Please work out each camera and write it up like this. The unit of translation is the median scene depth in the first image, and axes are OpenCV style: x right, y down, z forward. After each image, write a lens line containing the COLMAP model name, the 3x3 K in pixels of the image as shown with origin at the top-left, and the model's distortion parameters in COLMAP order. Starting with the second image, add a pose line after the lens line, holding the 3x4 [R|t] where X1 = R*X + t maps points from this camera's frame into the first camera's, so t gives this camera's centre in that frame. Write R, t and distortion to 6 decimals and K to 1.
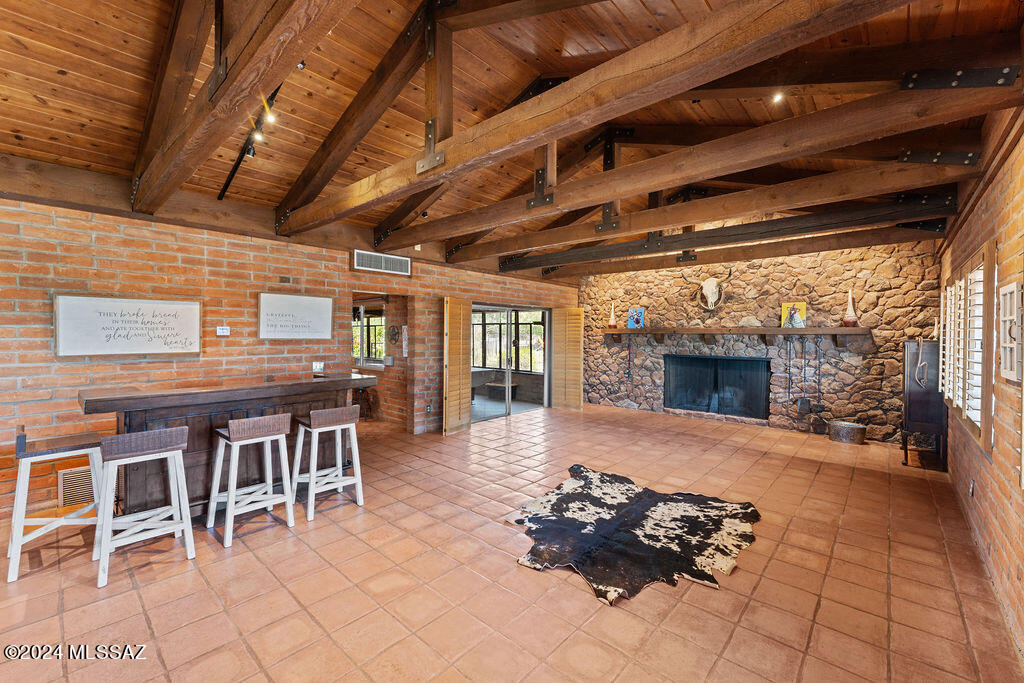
lens RADIAL K [[412.1, 0, 512.2], [0, 412.1, 338.6], [0, 0, 1]] dist [0.000843, -0.000528]
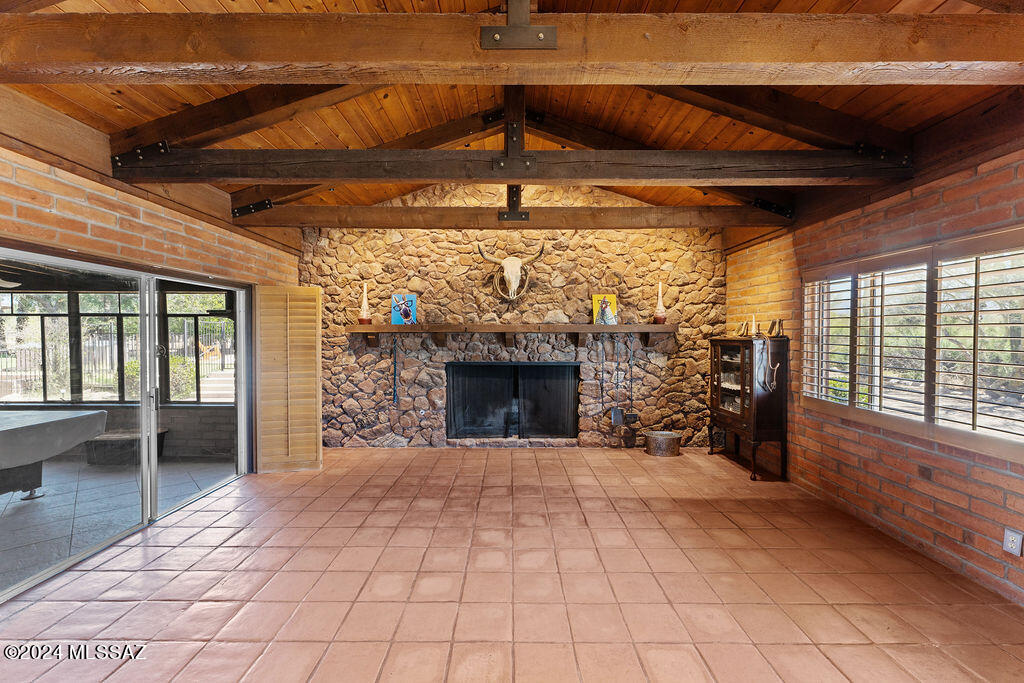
lens RADIAL K [[412.1, 0, 509.7], [0, 412.1, 341.6], [0, 0, 1]] dist [0.000843, -0.000528]
pose [[0.746251, -0.019374, 0.665383, -0.012688], [0.011964, 0.999805, 0.015693, -0.006690], [-0.665558, -0.003750, 0.746337, 0.438519]]
